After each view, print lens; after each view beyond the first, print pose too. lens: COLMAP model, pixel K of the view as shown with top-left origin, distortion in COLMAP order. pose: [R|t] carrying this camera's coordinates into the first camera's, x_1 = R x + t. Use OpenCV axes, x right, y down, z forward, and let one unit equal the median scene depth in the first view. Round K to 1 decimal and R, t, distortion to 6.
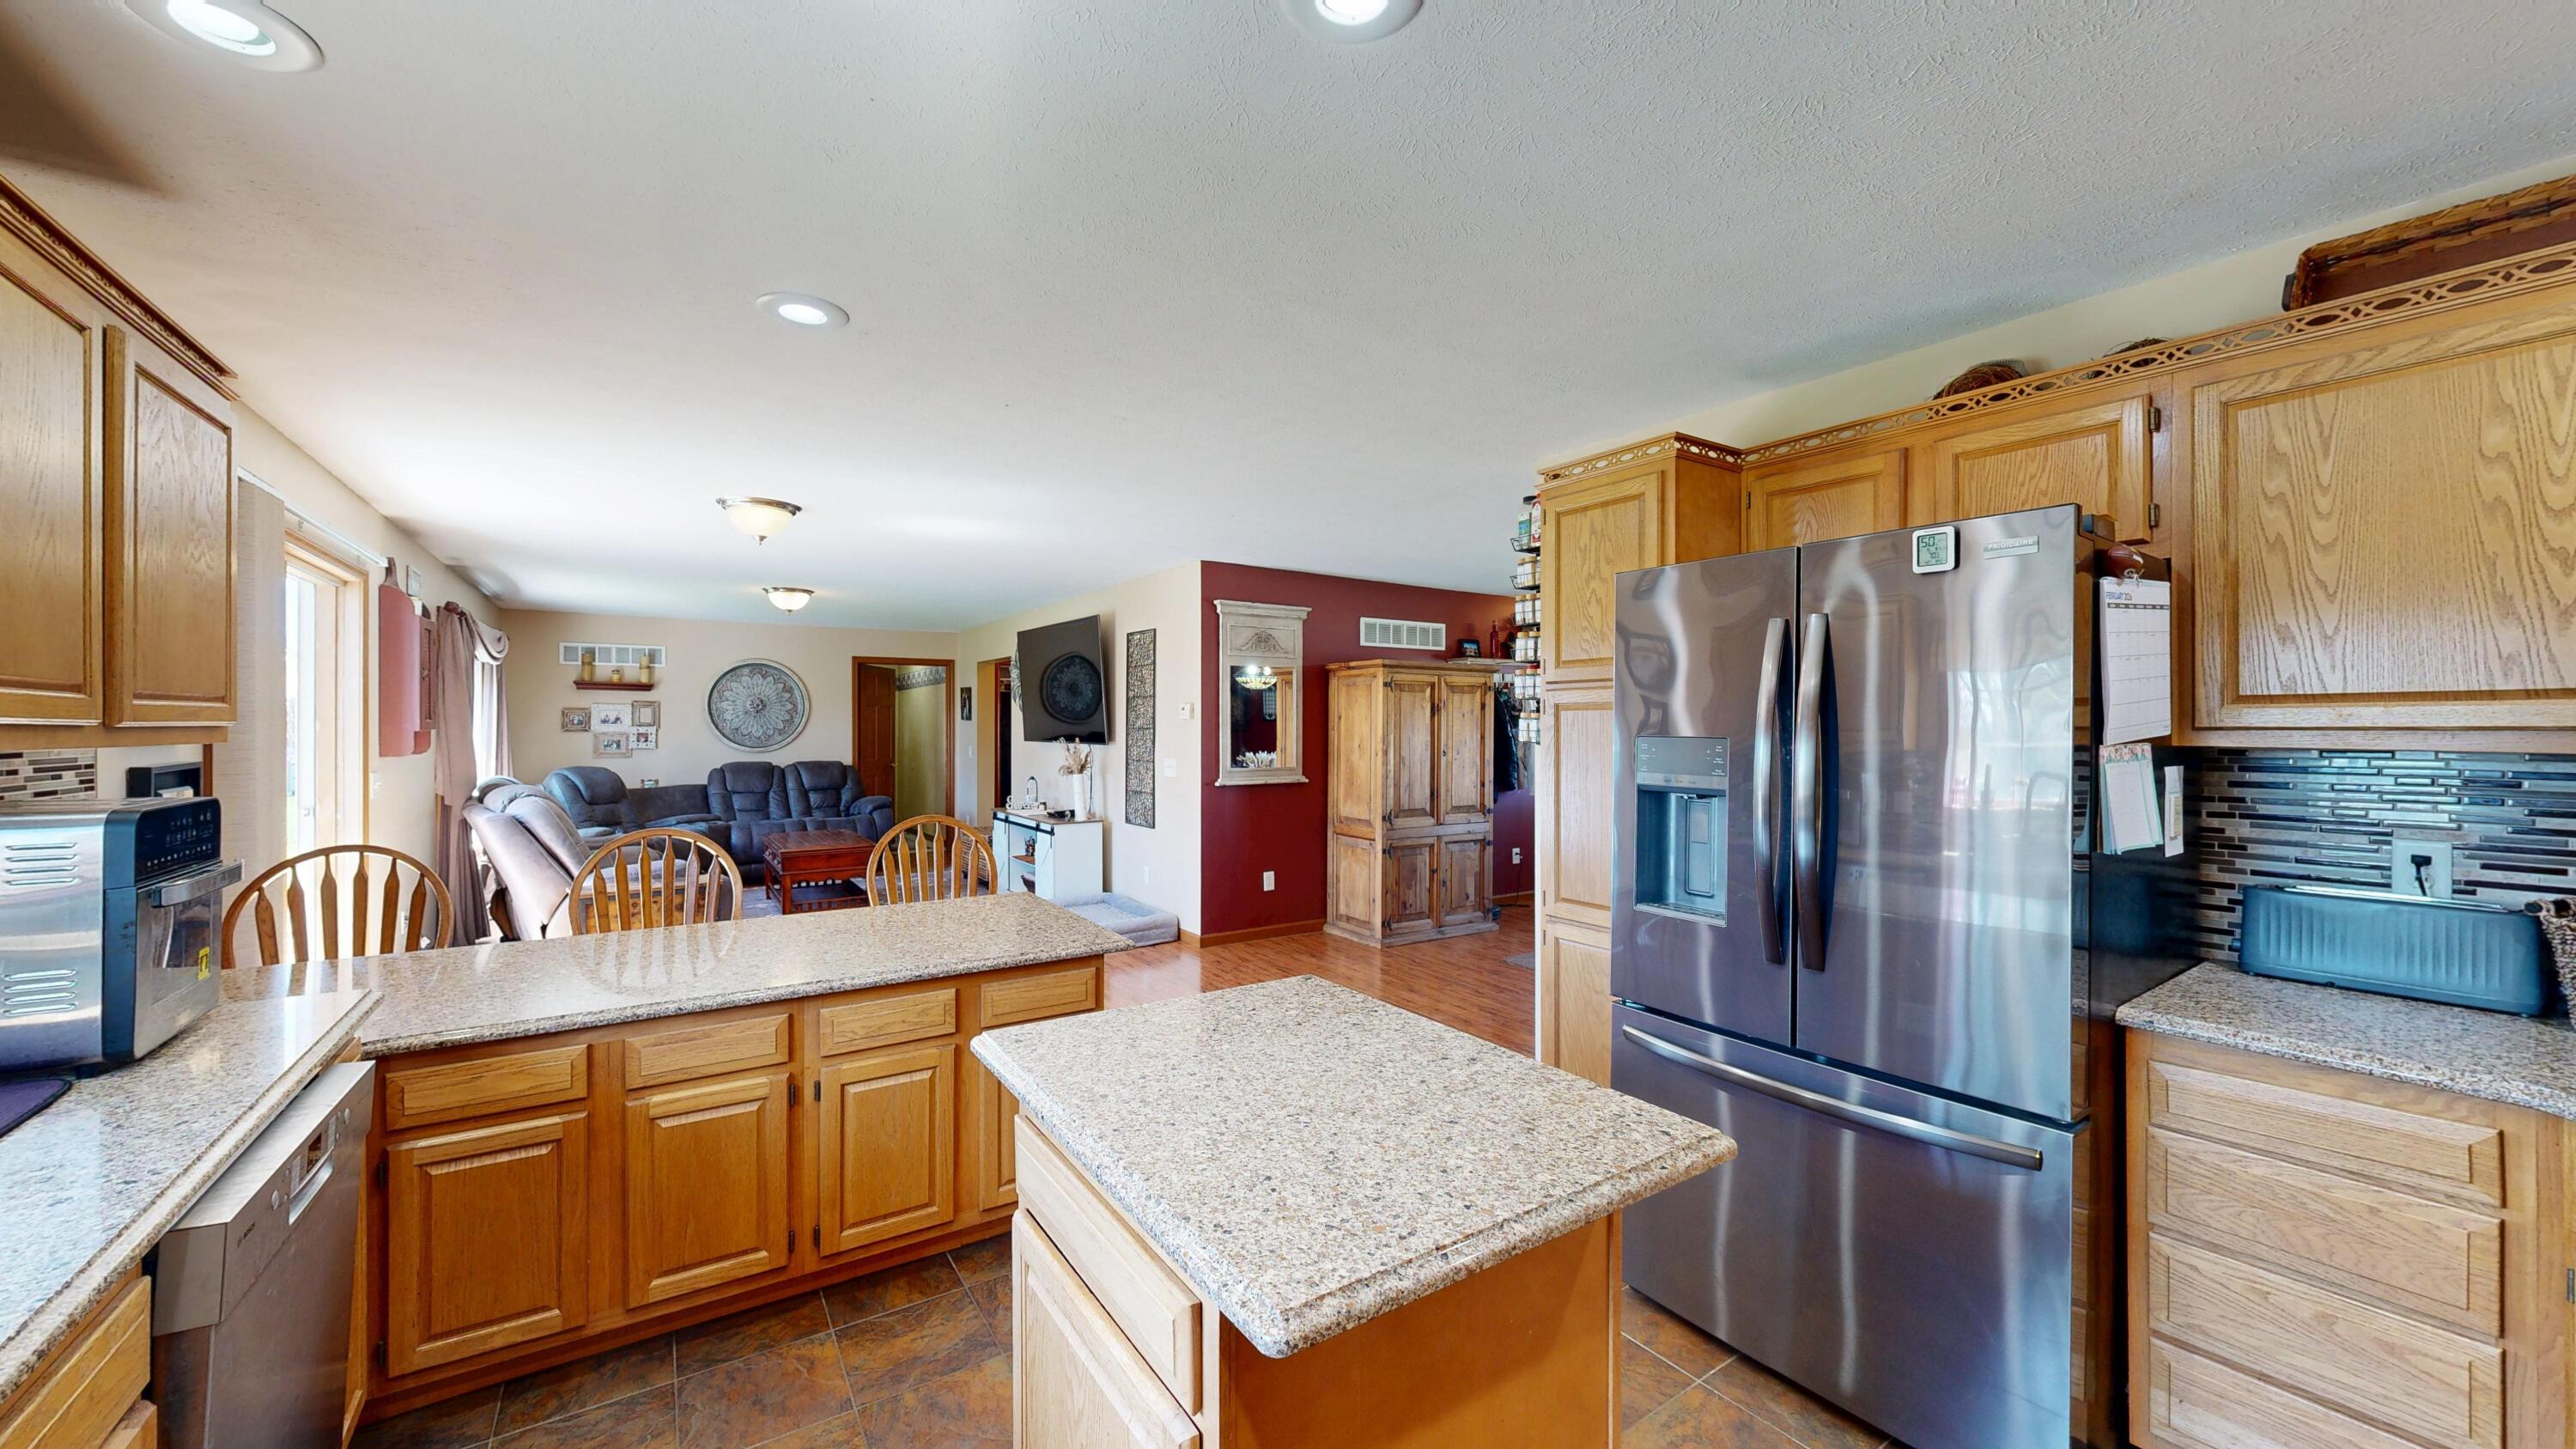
lens RADIAL K [[943.3, 0, 1282.7], [0, 943.3, 731.3], [0, 0, 1]] dist [-0.000826, 0.000307]
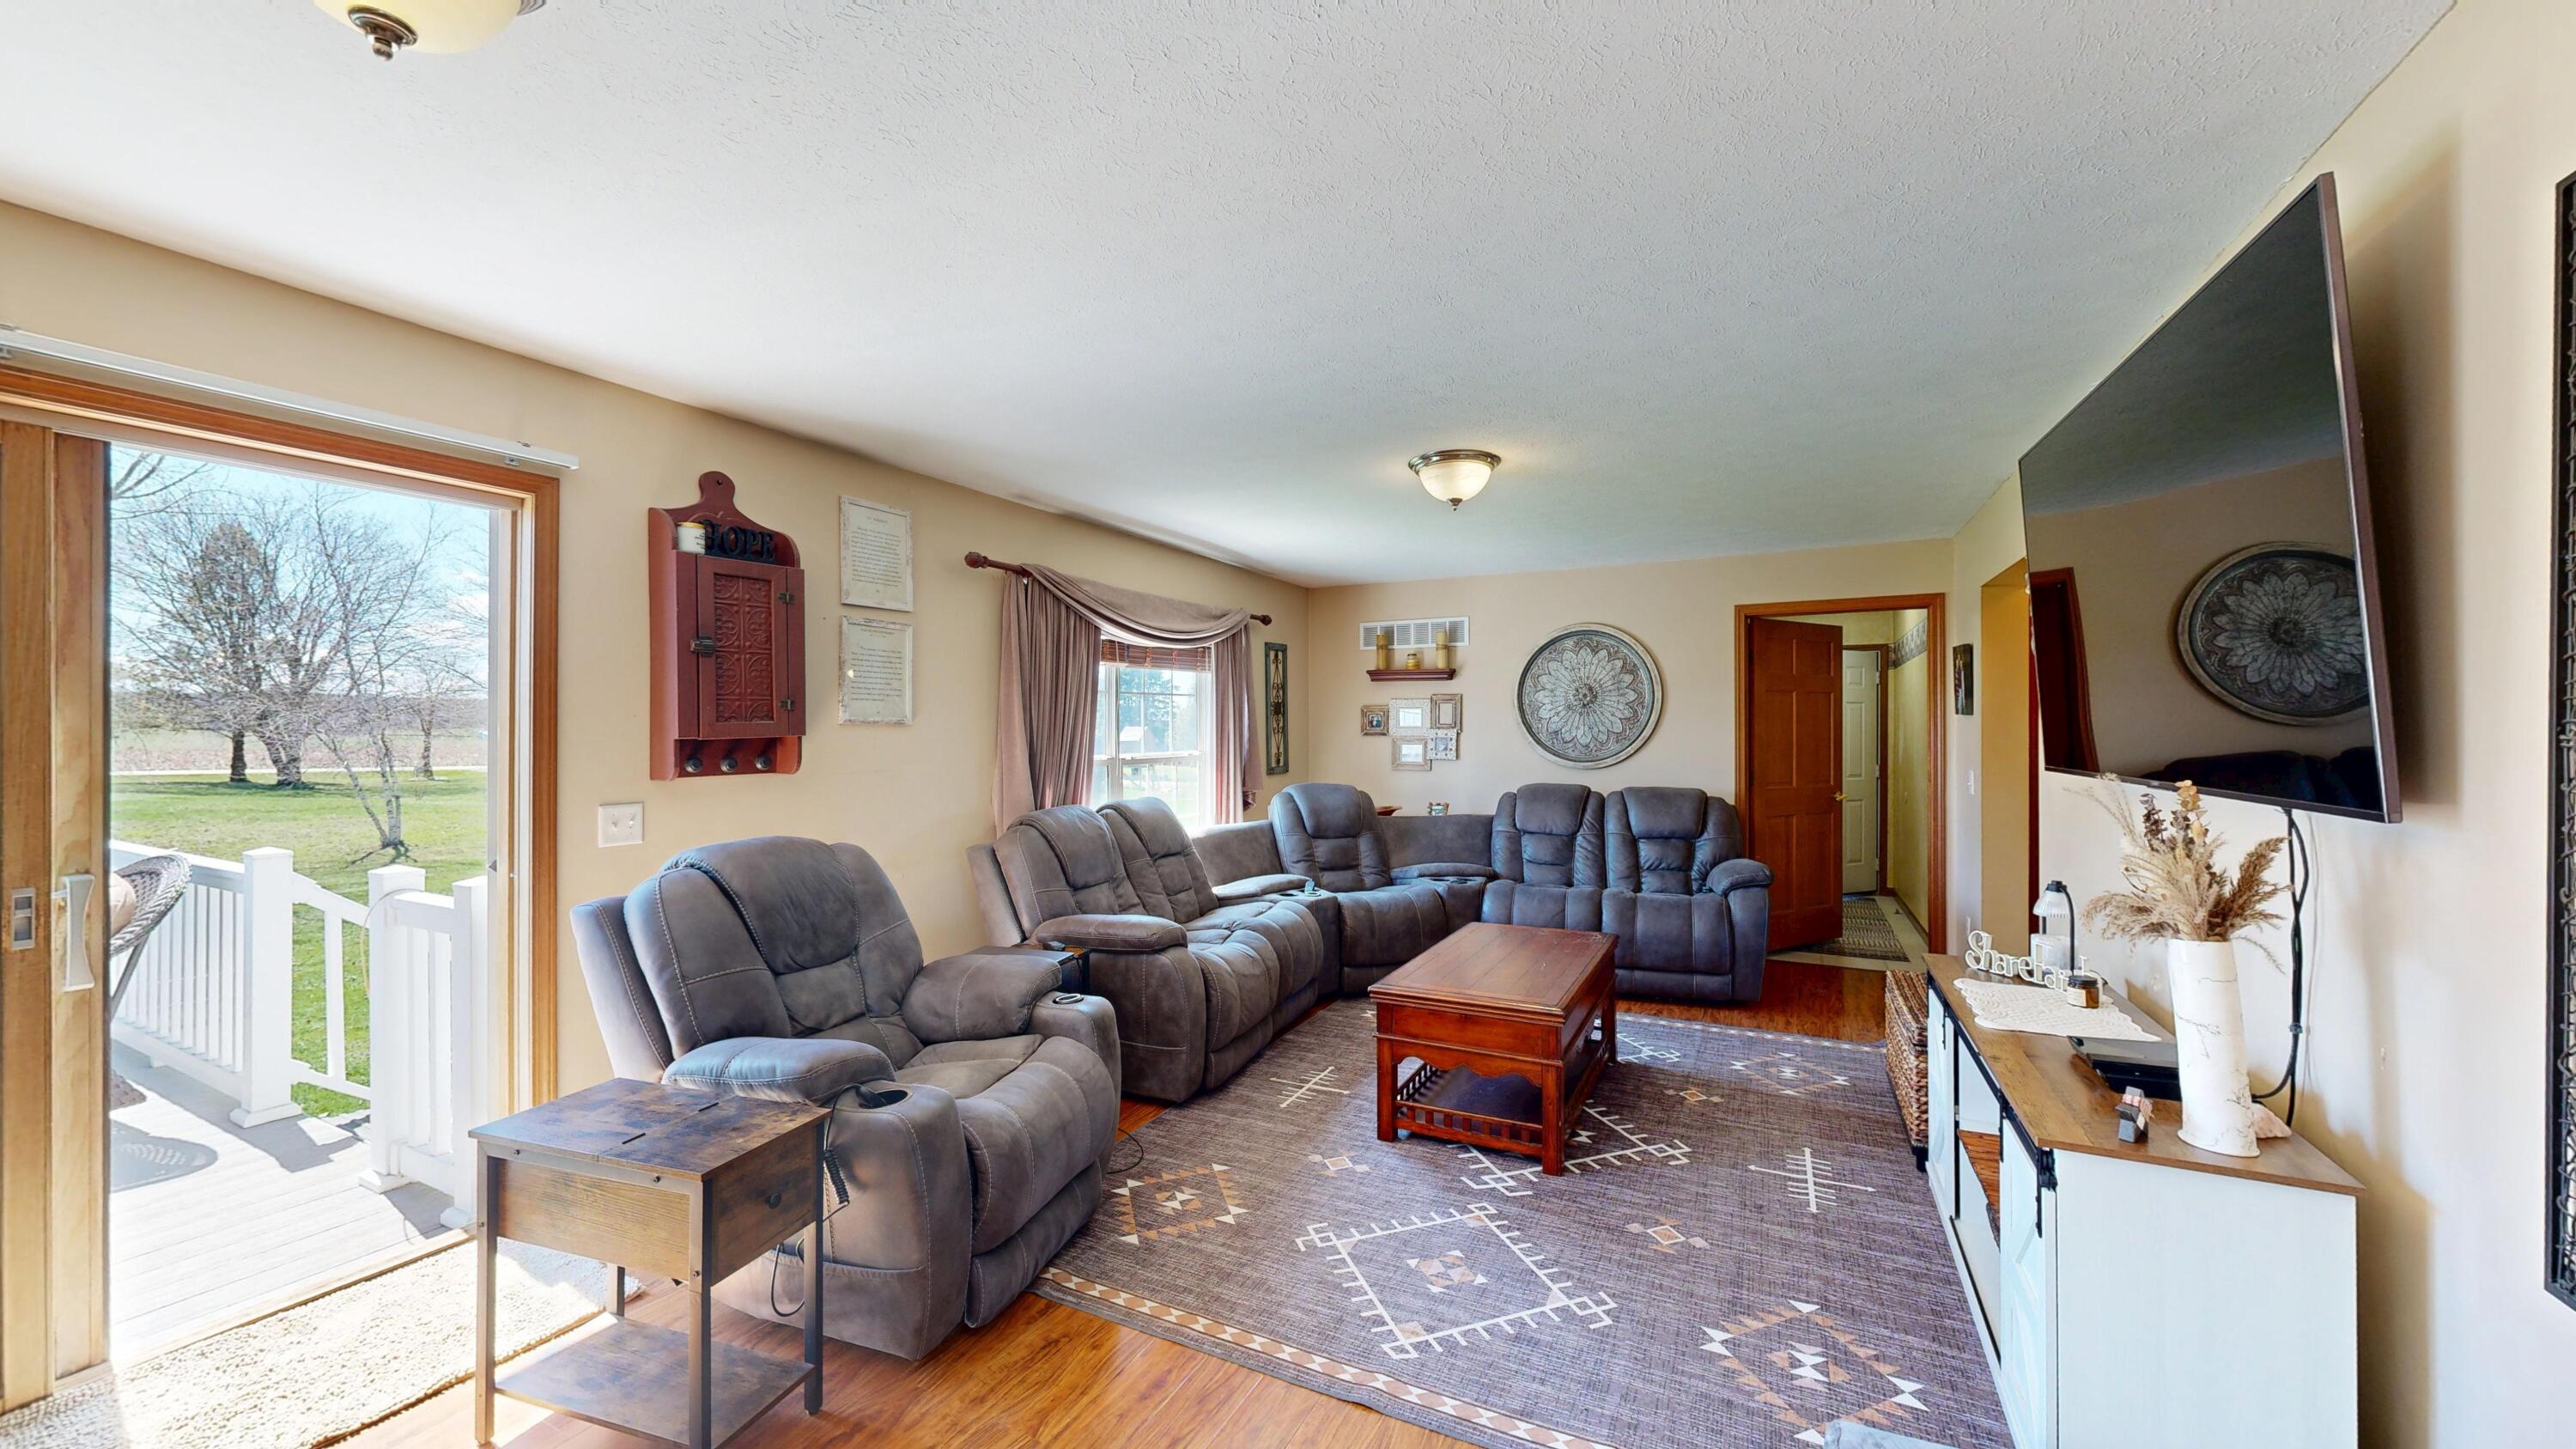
lens RADIAL K [[943.3, 0, 1287.2], [0, 943.3, 721.9], [0, 0, 1]] dist [-0.000826, 0.000307]
pose [[0.480220, -0.008968, -0.877102, -0.104725], [-0.001920, 0.999935, -0.011275, -0.002530], [0.877146, 0.007098, 0.480172, 0.593643]]
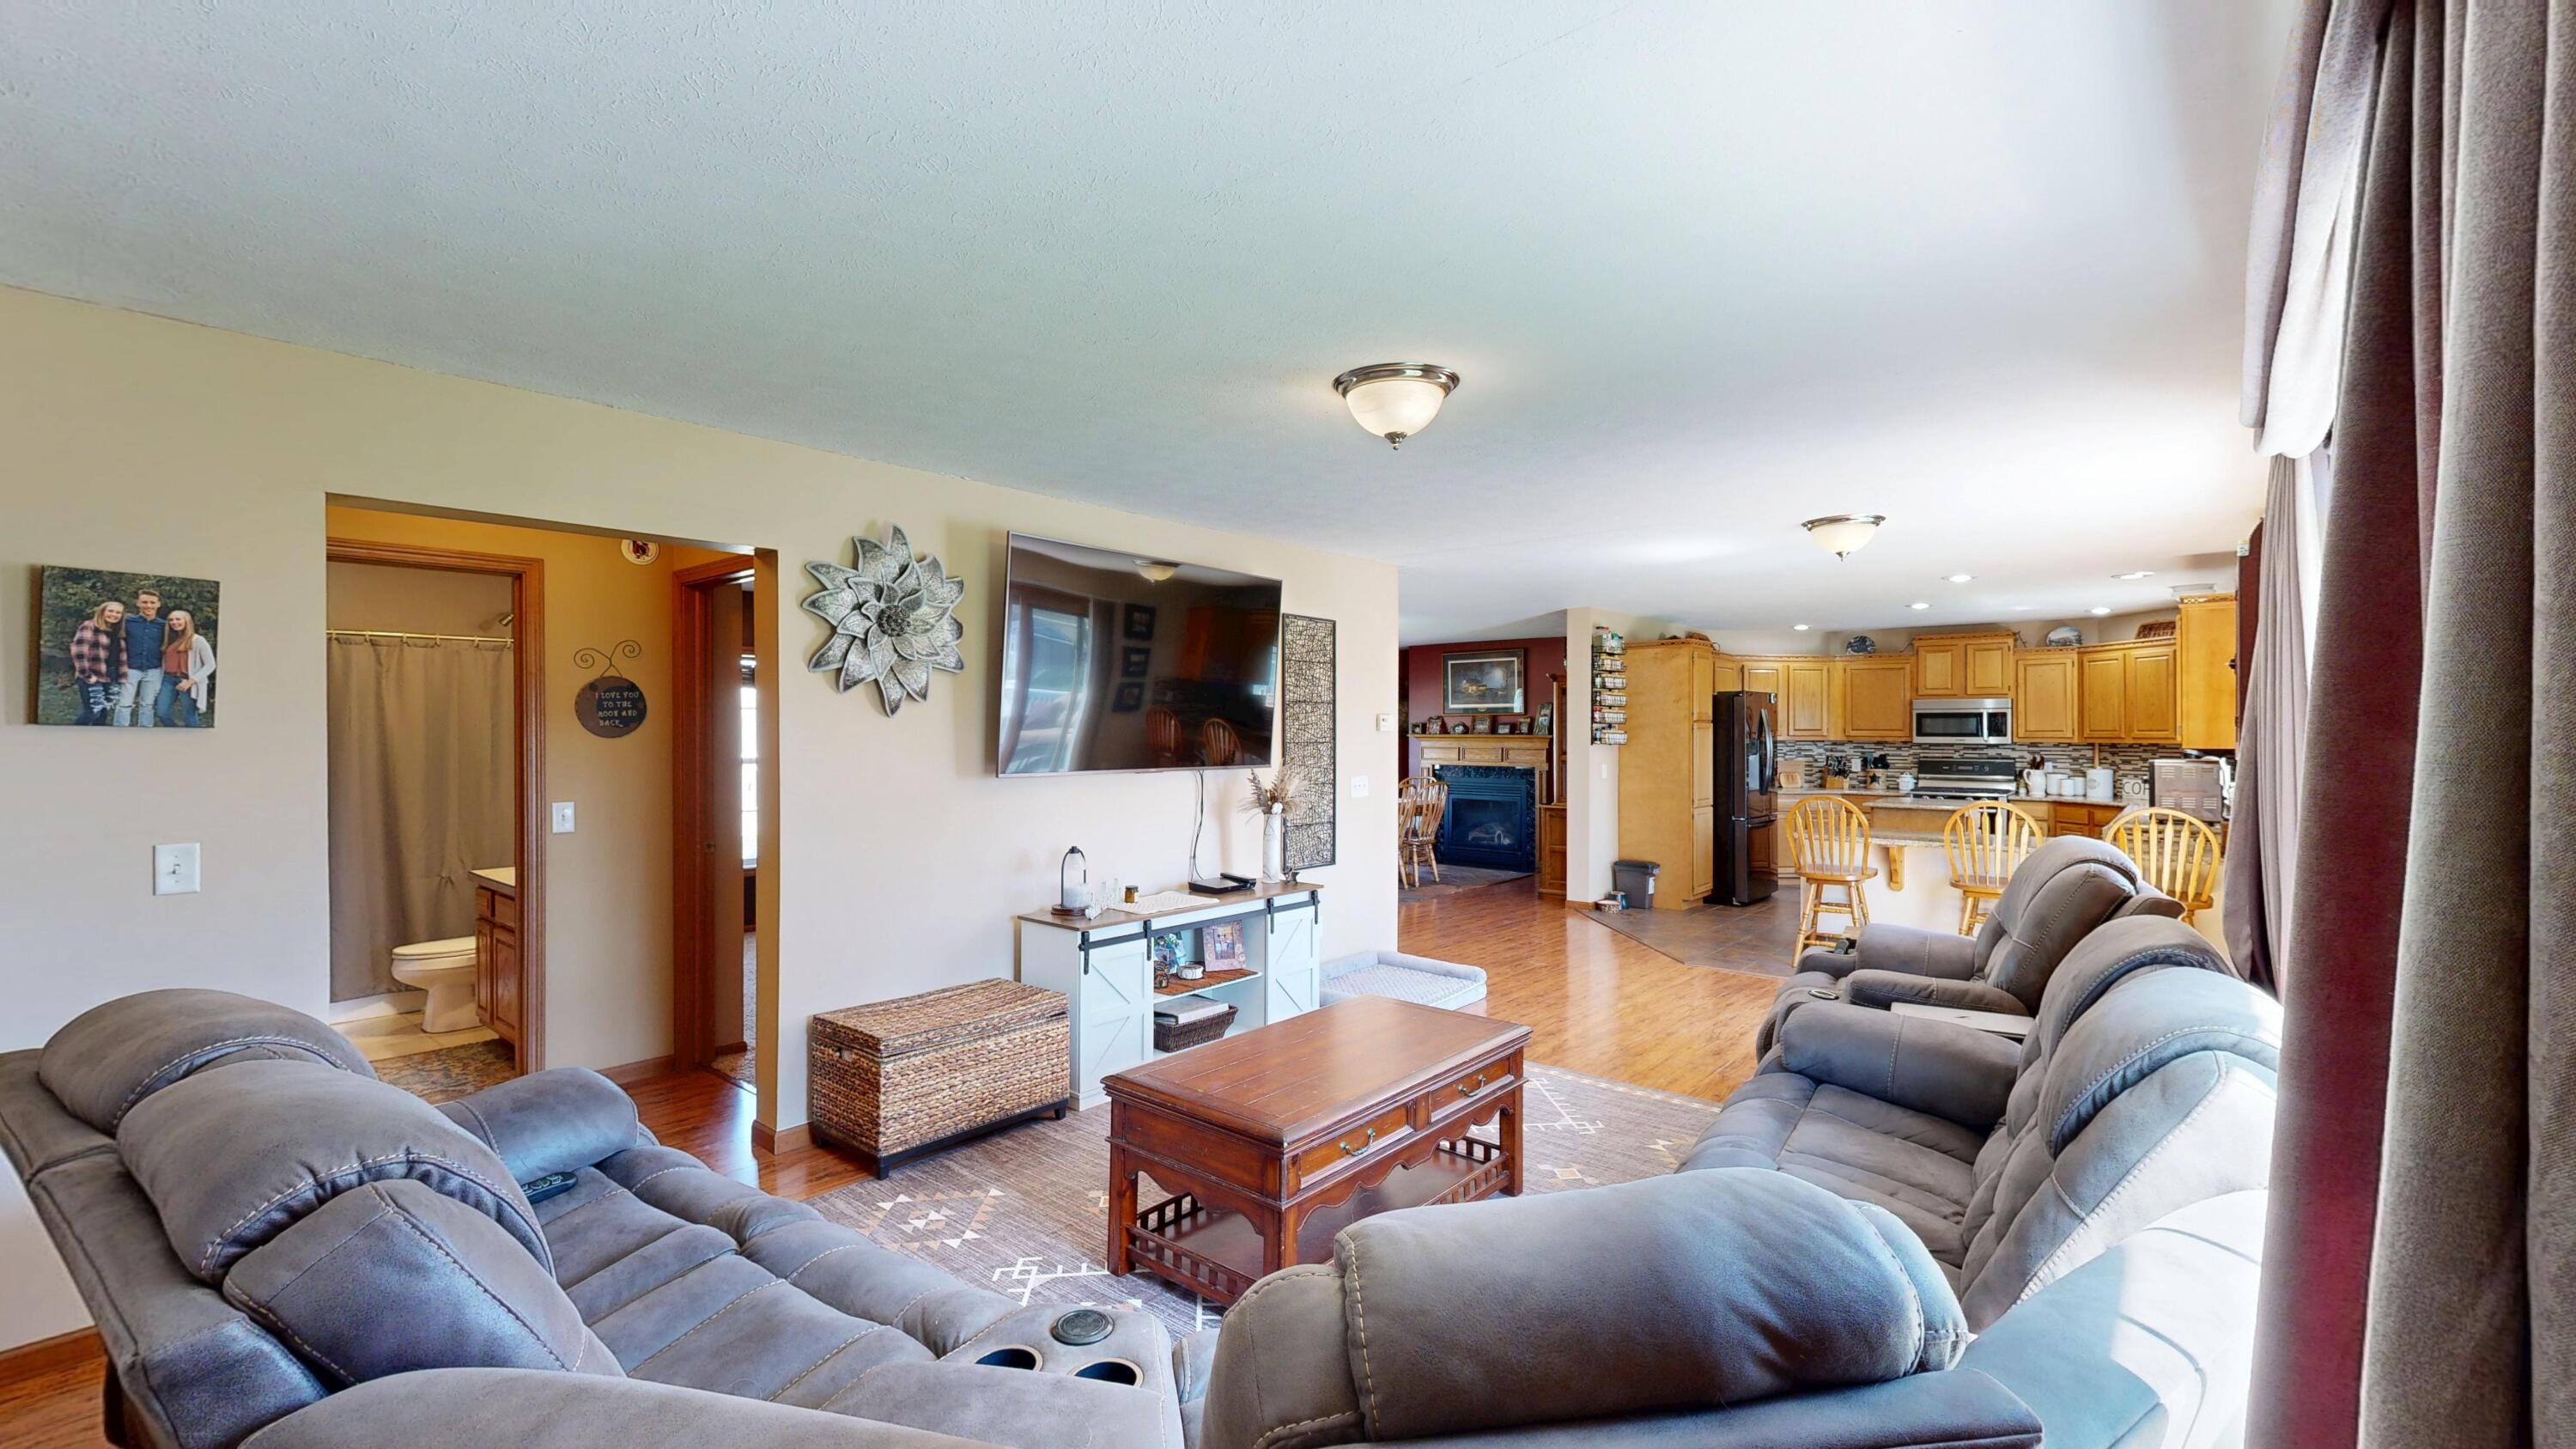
lens RADIAL K [[1072.1, 0, 1296.2], [0, 1072.1, 728.2], [0, 0, 1]] dist [-0.001625, -0.000041]
pose [[-0.271902, -0.001171, 0.962324, -0.807328], [0.004688, 0.999986, 0.002541, -0.013811], [-0.962314, 0.005203, -0.271892, 1.012192]]
